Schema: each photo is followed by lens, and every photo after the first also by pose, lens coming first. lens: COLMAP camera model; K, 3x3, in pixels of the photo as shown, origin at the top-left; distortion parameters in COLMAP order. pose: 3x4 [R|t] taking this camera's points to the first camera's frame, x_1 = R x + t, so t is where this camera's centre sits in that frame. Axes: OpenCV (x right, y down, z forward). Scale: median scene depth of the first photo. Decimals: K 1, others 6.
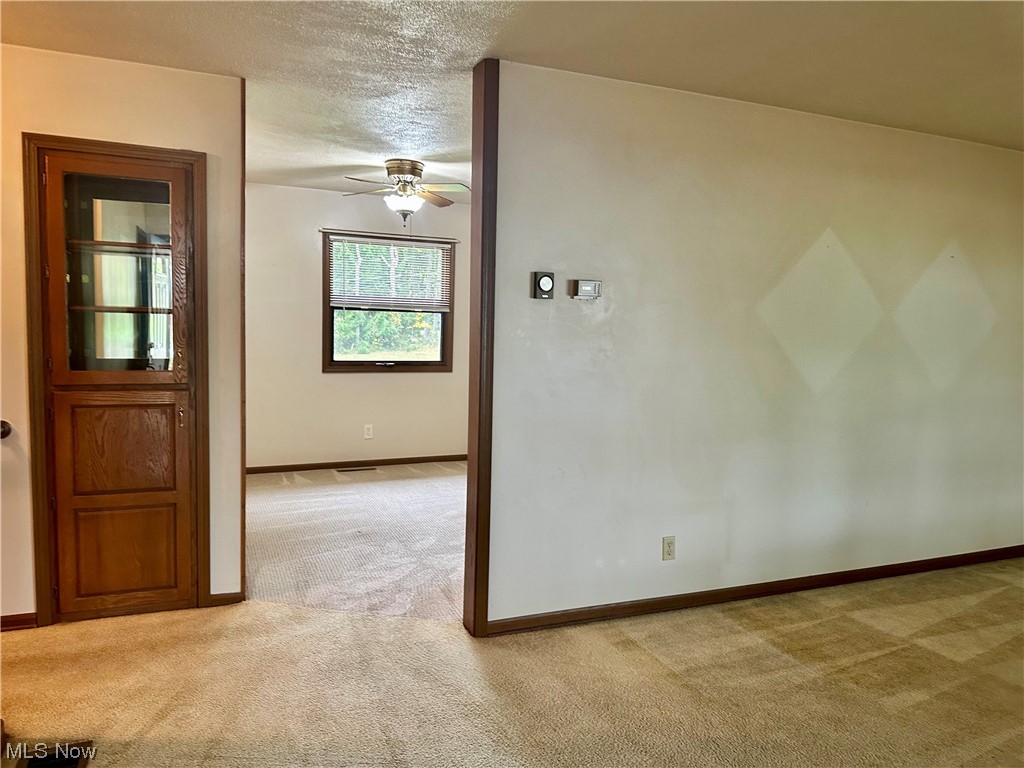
lens RADIAL K [[724.5, 0, 513.9], [0, 724.5, 386.6], [0, 0, 1]] dist [0.027973, -0.001504]
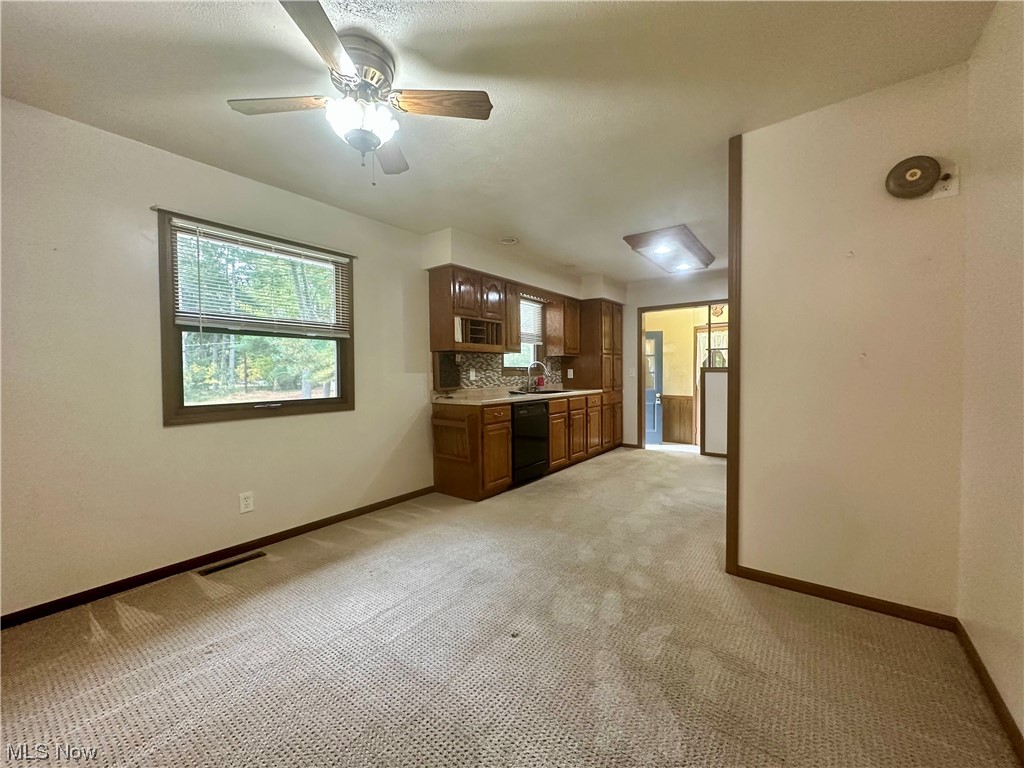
lens RADIAL K [[405.8, 0, 497.8], [0, 405.8, 381.4], [0, 0, 1]] dist [-0.003979, 0.000634]
pose [[0.870787, -0.050513, 0.489058, -0.177250], [0.085822, 0.995053, -0.050035, -0.015348], [-0.484112, 0.085542, 0.870815, 0.530525]]
